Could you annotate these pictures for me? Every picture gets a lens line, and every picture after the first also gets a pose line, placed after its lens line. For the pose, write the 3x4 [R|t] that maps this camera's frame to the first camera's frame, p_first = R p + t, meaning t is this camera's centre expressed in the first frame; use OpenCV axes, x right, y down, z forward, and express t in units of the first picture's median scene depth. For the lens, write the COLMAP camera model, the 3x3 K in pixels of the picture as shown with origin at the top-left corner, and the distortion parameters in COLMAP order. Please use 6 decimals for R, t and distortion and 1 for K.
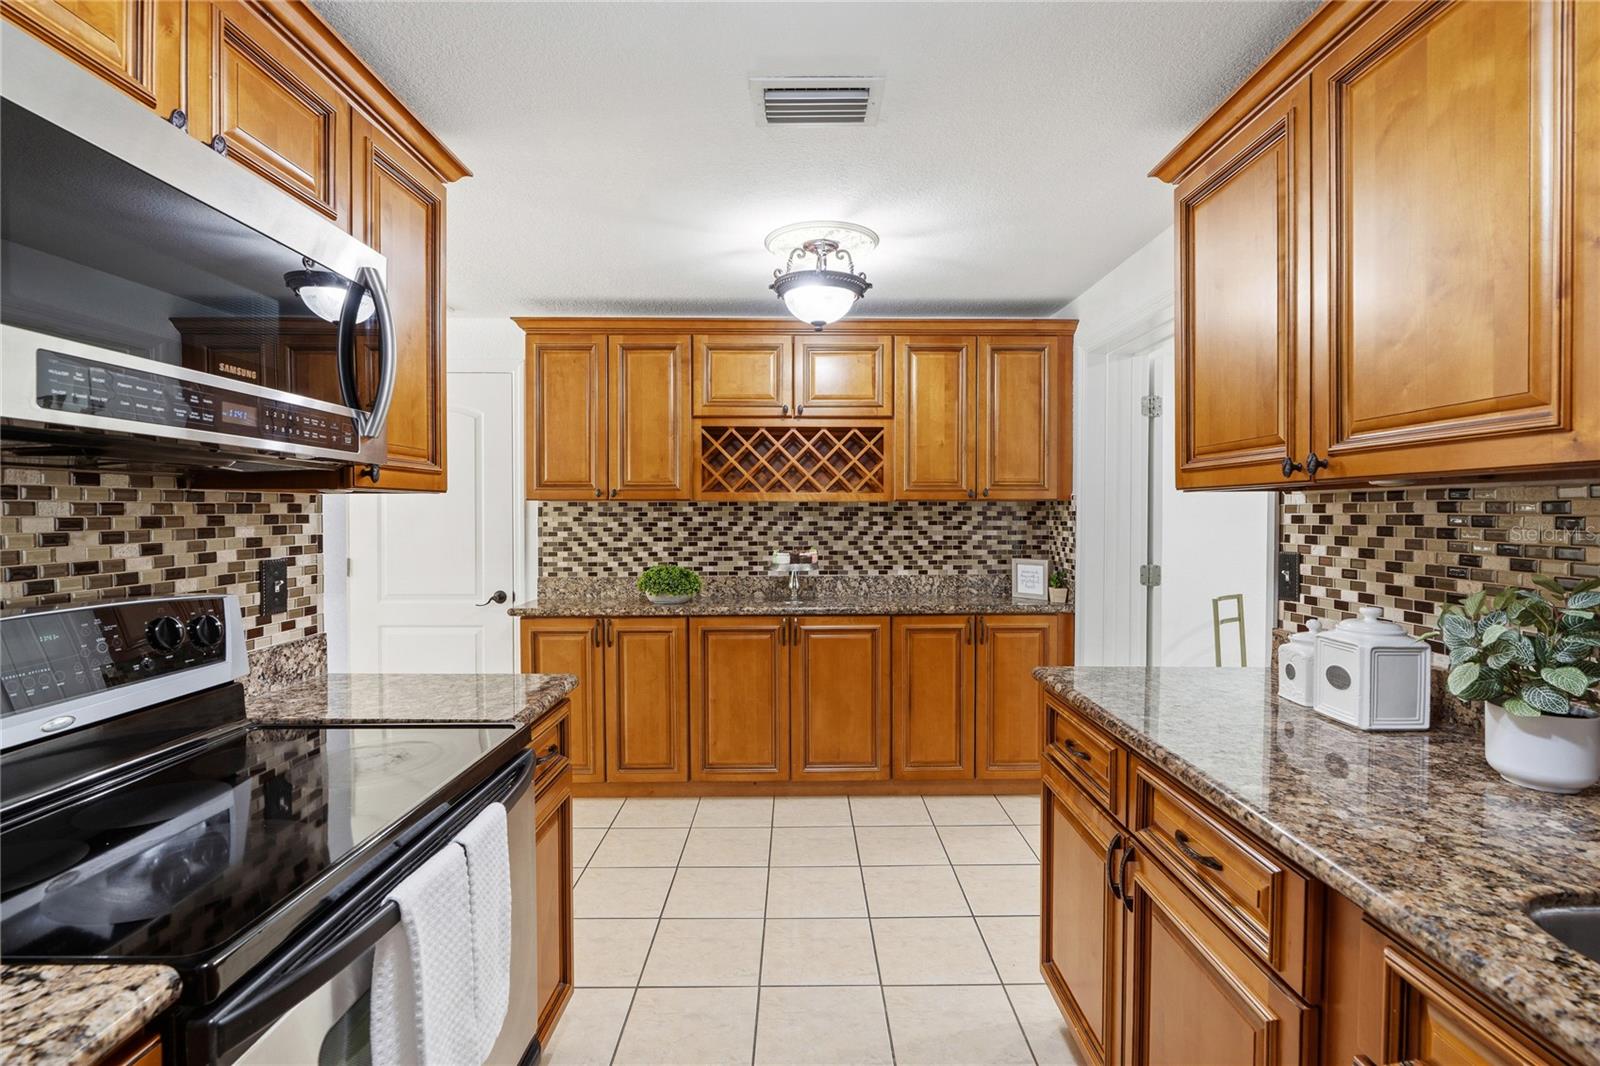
lens RADIAL K [[734.0, 0, 798.5], [0, 734.0, 521.2], [0, 0, 1]] dist [-0.004356, 0.000769]
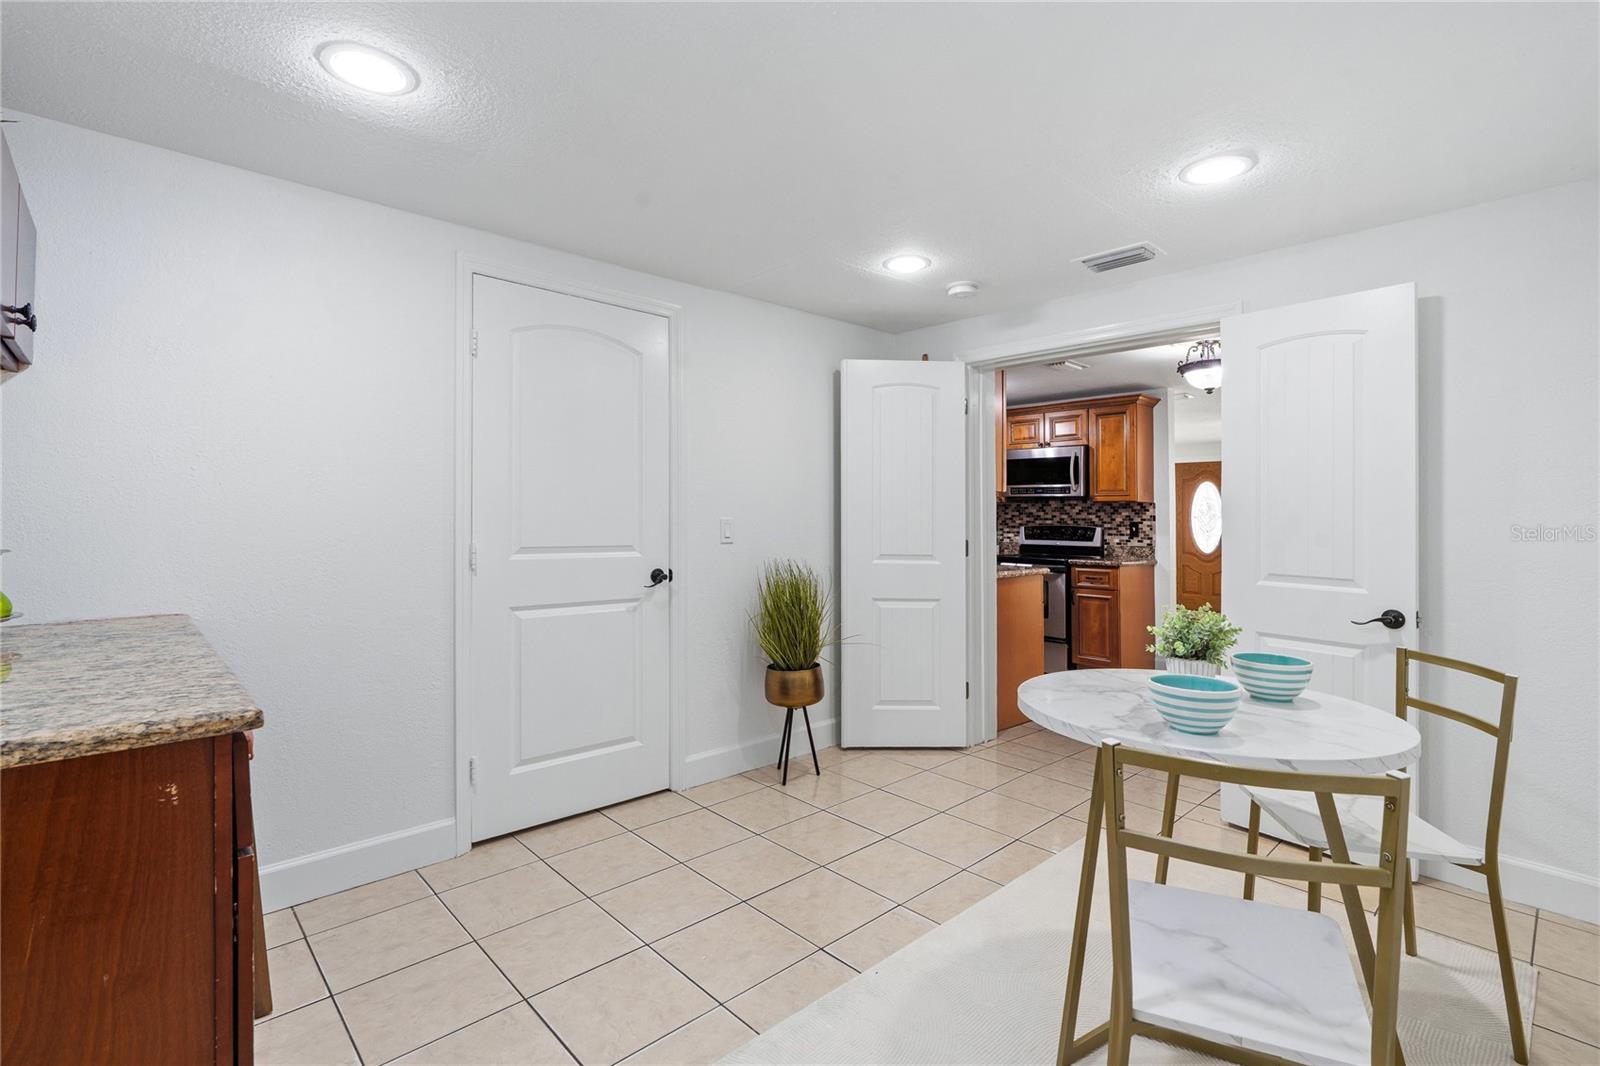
lens RADIAL K [[734.0, 0, 797.4], [0, 734.0, 522.0], [0, 0, 1]] dist [-0.004356, 0.000769]
pose [[-0.725911, 0.001001, -0.687788, 2.741598], [-0.016776, 0.999676, 0.019160, 0.012212], [0.687584, 0.025447, -0.725659, 2.298915]]
